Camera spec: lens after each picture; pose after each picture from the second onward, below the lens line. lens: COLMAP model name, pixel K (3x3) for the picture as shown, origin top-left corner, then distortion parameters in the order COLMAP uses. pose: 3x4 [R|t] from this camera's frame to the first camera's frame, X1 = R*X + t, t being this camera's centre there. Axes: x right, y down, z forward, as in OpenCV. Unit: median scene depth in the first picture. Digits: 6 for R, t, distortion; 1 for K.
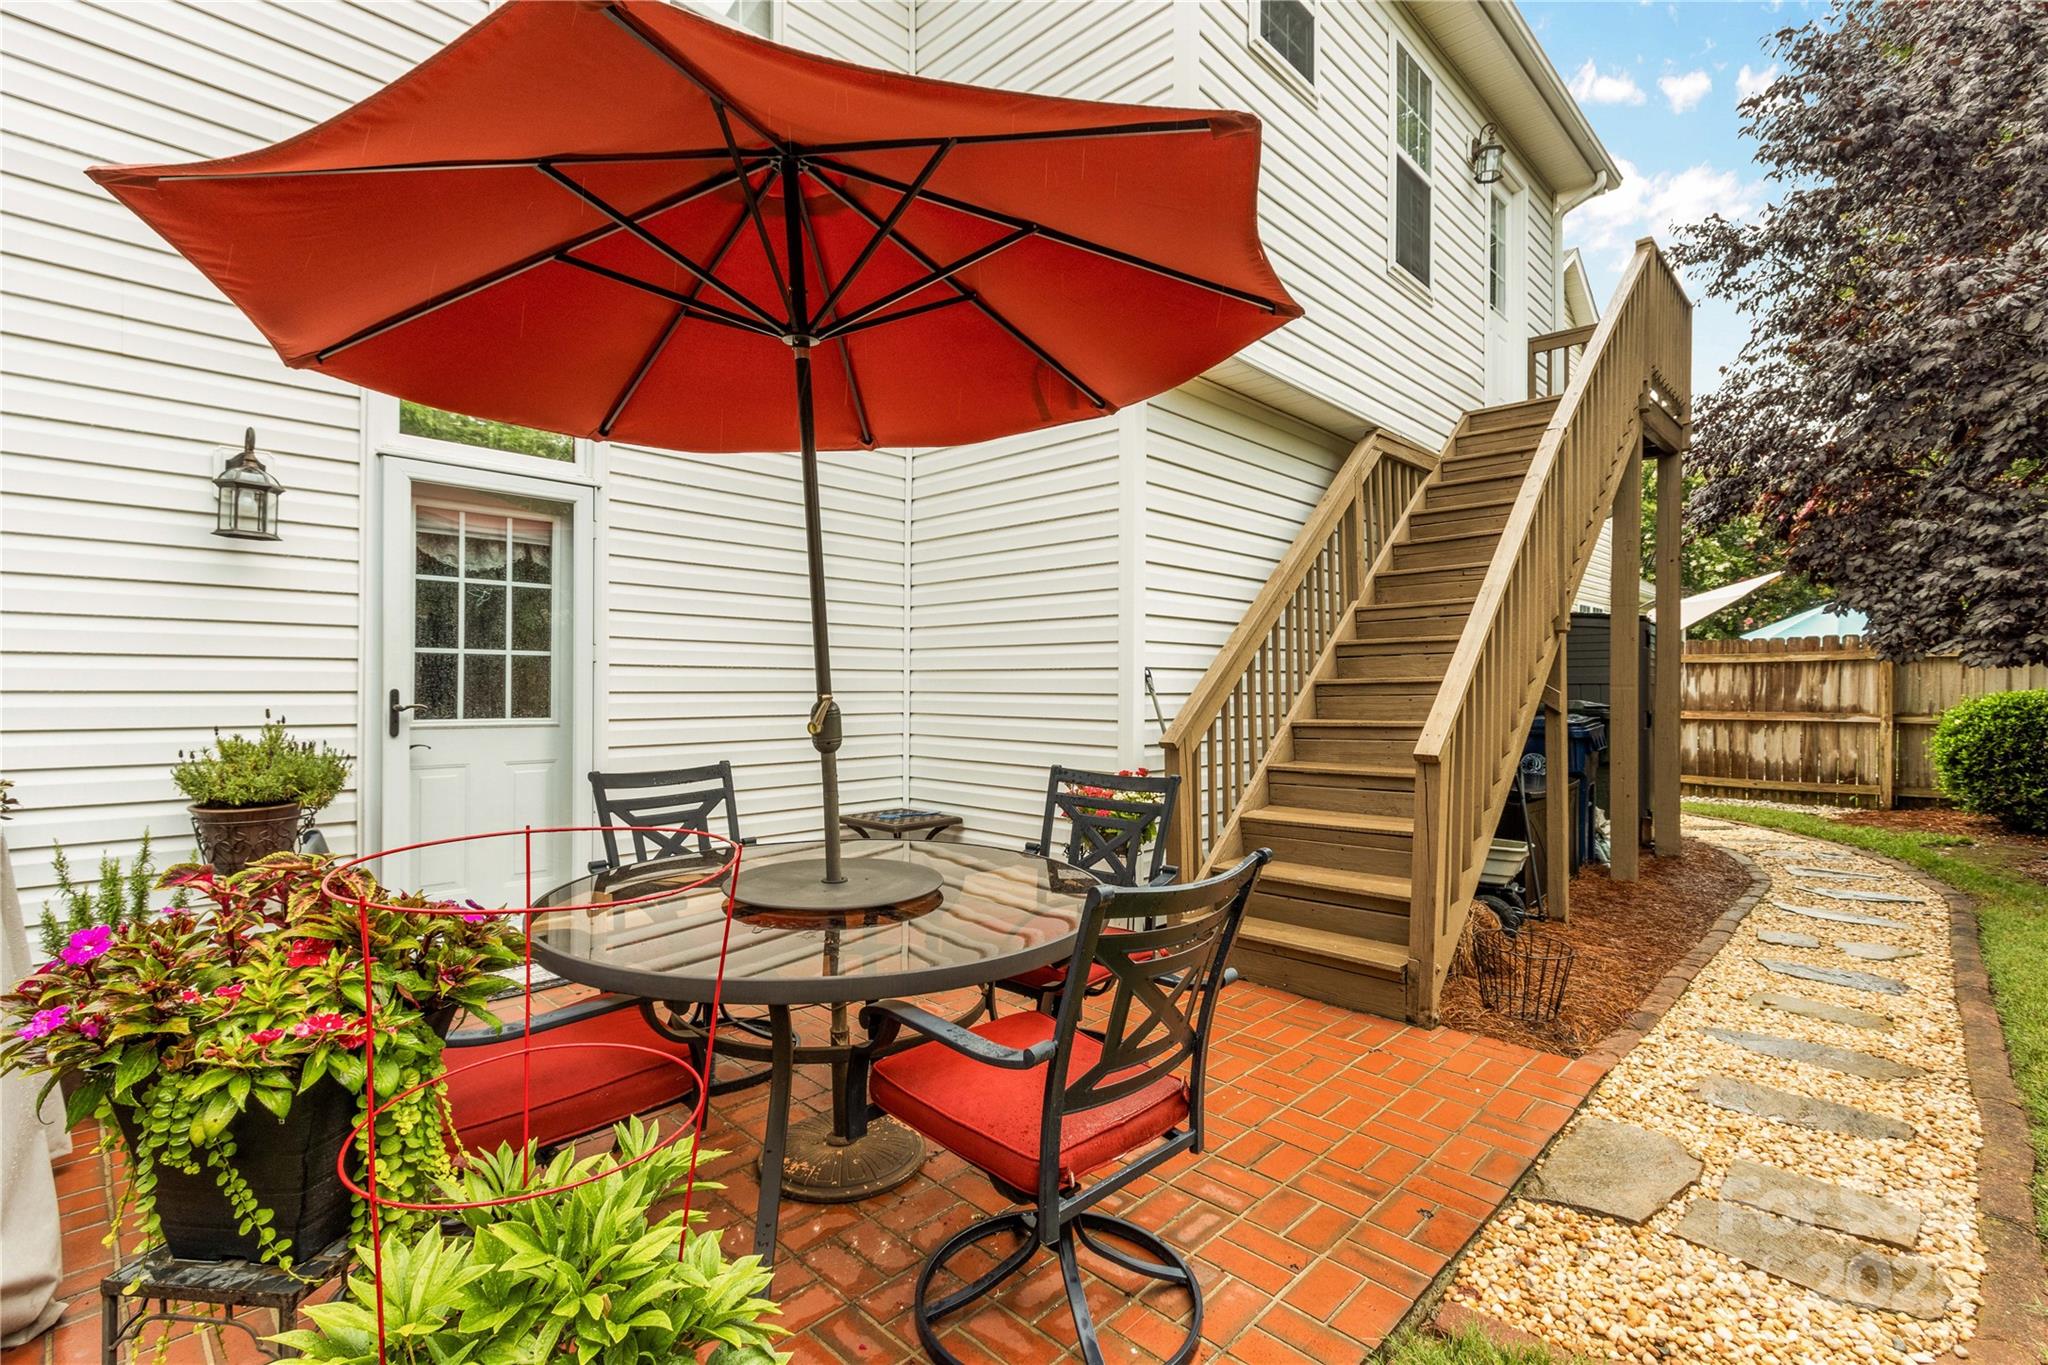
lens RADIAL K [[941.9, 0, 1020.6], [0, 941.9, 685.0], [0, 0, 1]] dist [-0.000883, -0.000016]
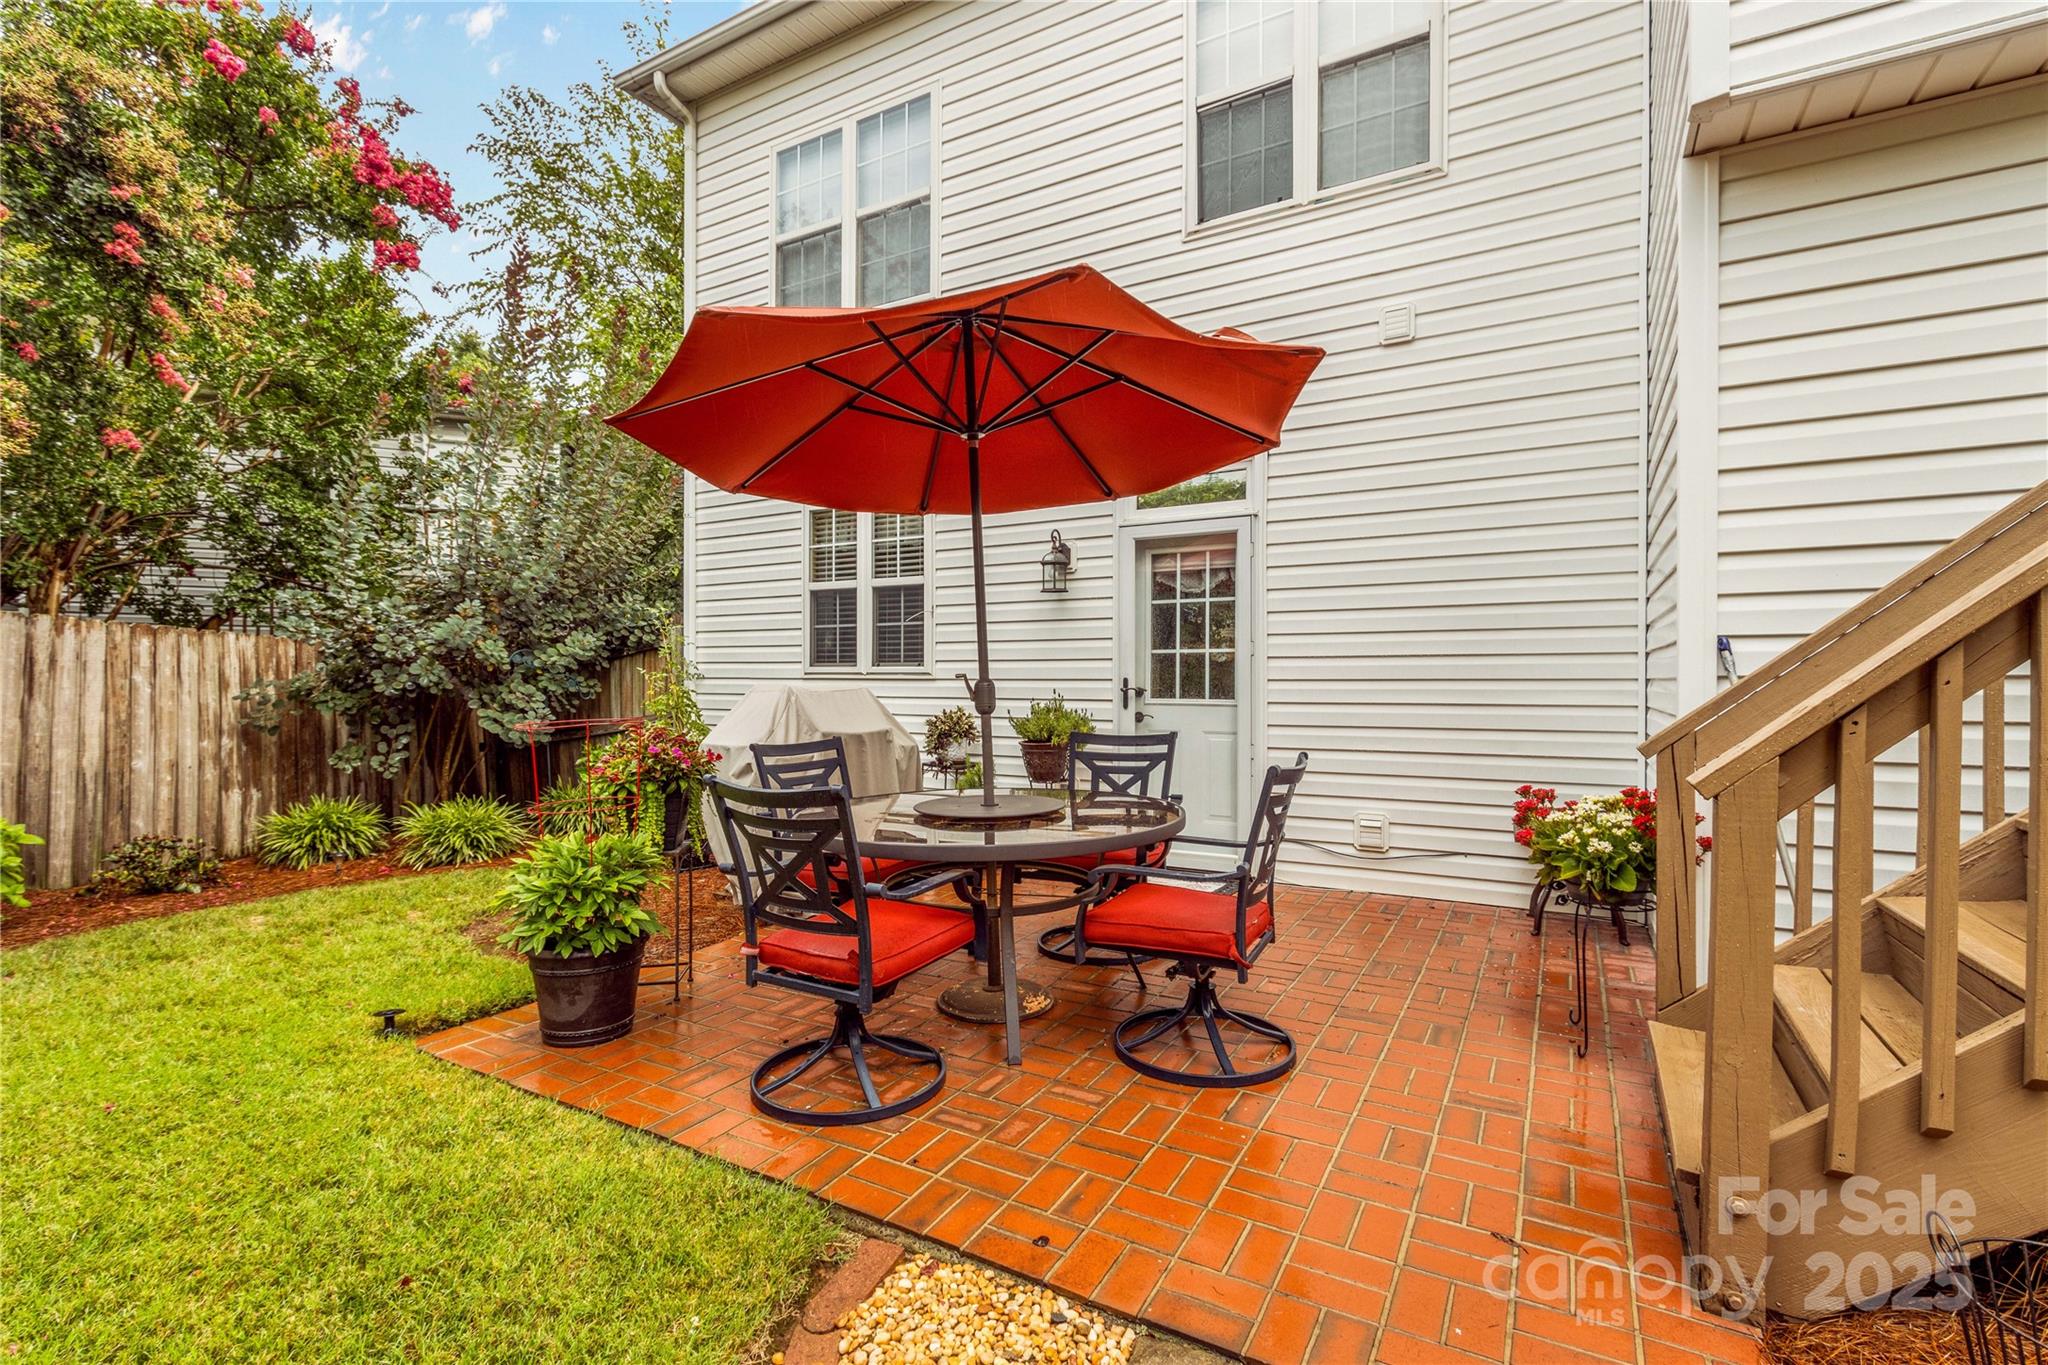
lens RADIAL K [[941.9, 0, 1022.1], [0, 941.9, 683.0], [0, 0, 1]] dist [-0.000883, -0.000016]
pose [[0.235452, -0.003110, -0.971881, 0.528613], [0.002869, 0.999993, -0.002505, 0.011028], [0.971882, -0.002198, 0.235459, 0.310935]]
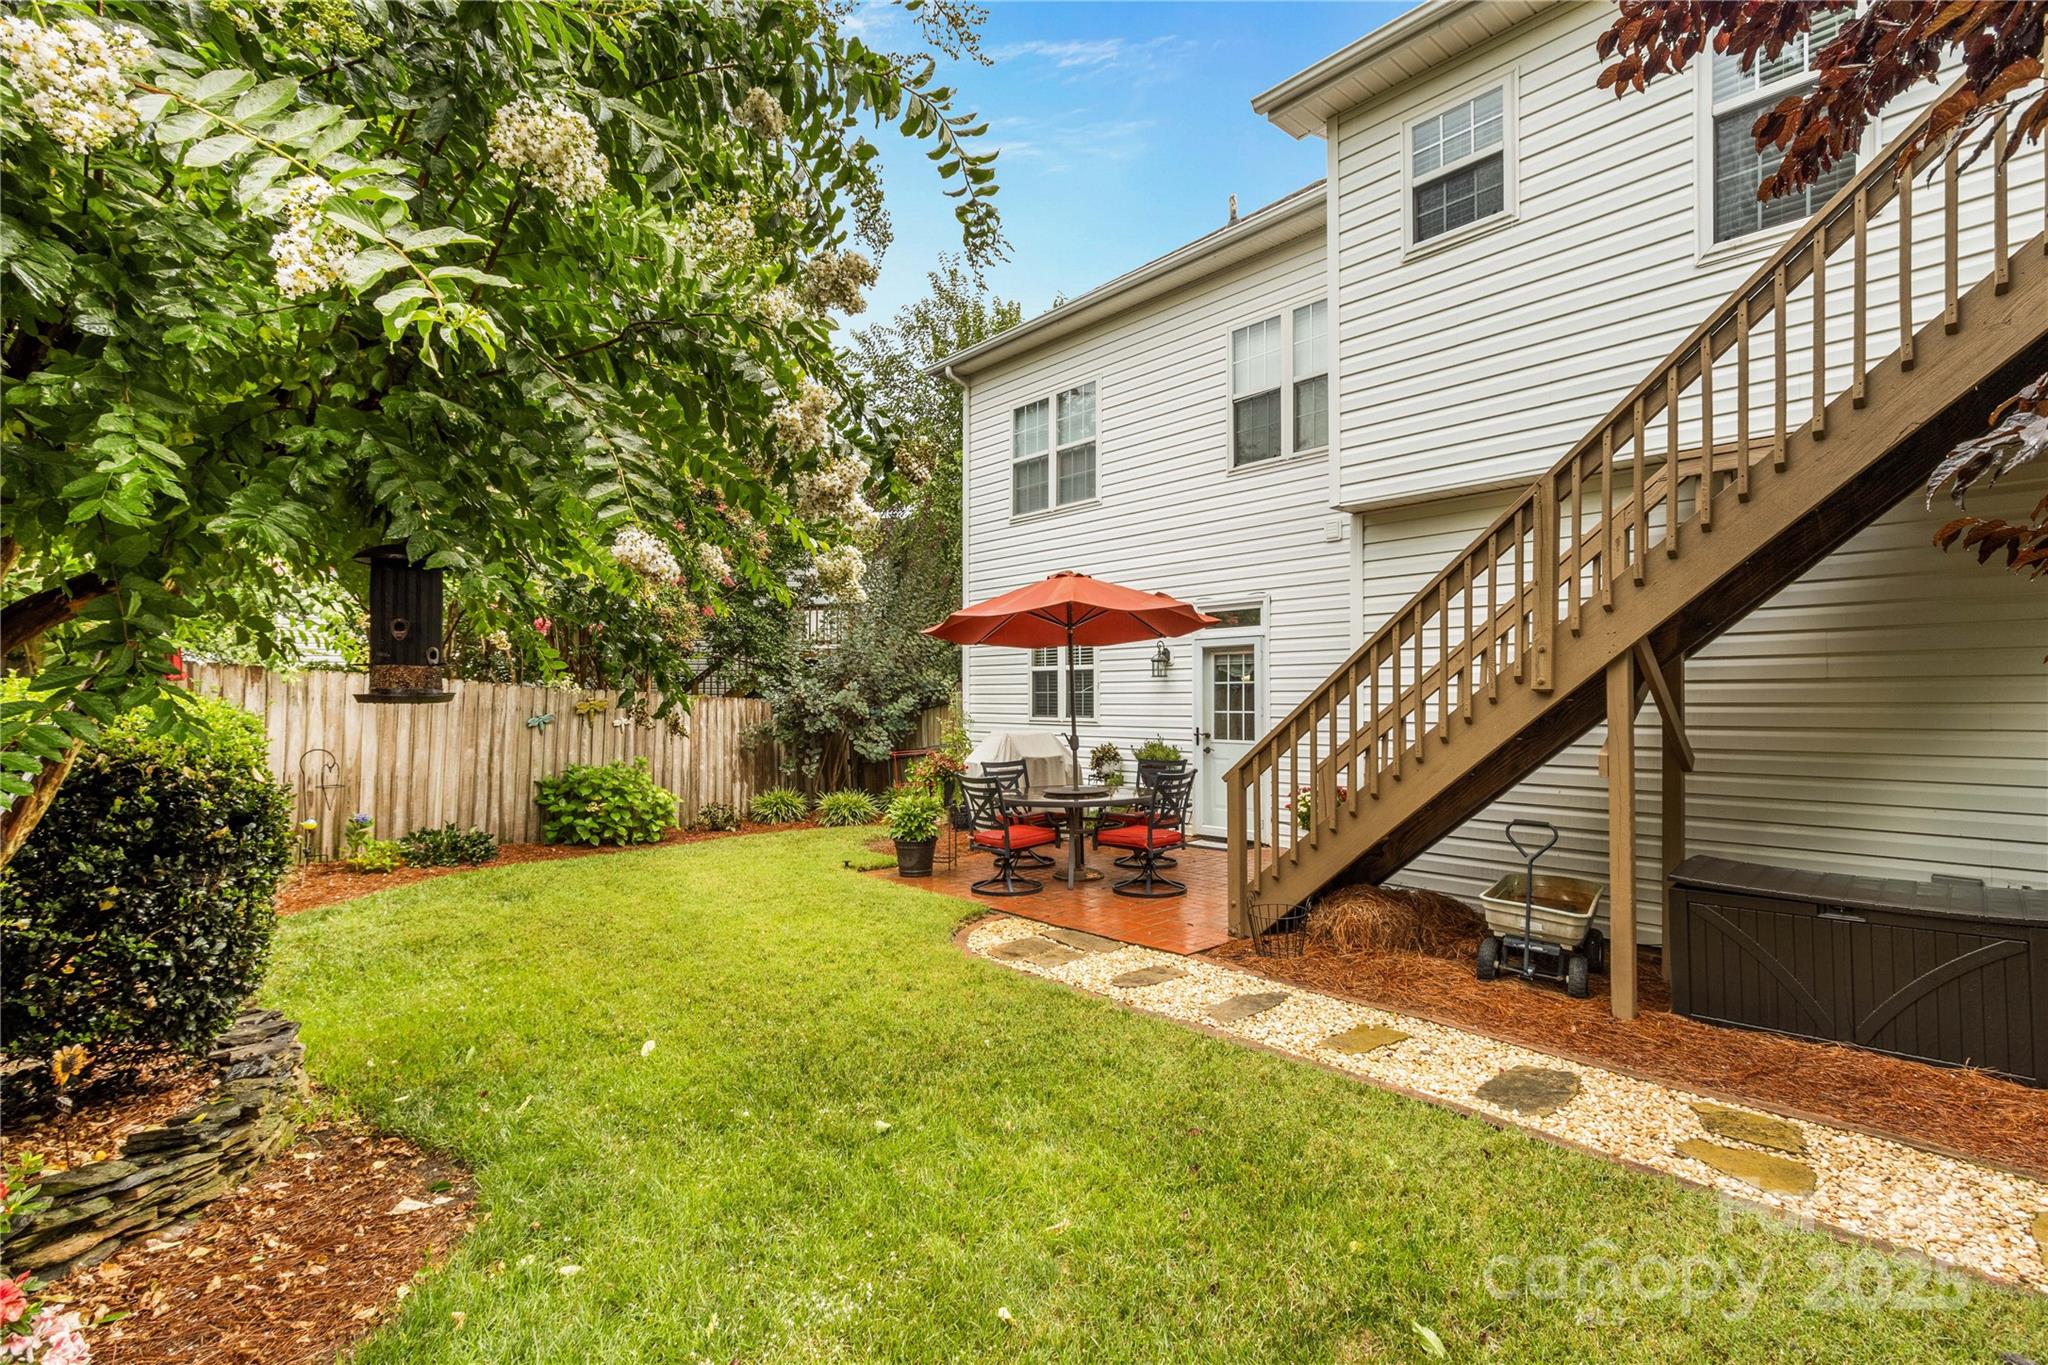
lens RADIAL K [[941.9, 0, 1024.1], [0, 941.9, 685.7], [0, 0, 1]] dist [-0.000883, -0.000016]
pose [[-0.064268, -0.023308, -0.997660, 1.348576], [0.004047, 0.999713, -0.023616, -0.034564], [0.997924, -0.005555, -0.064156, 0.450018]]
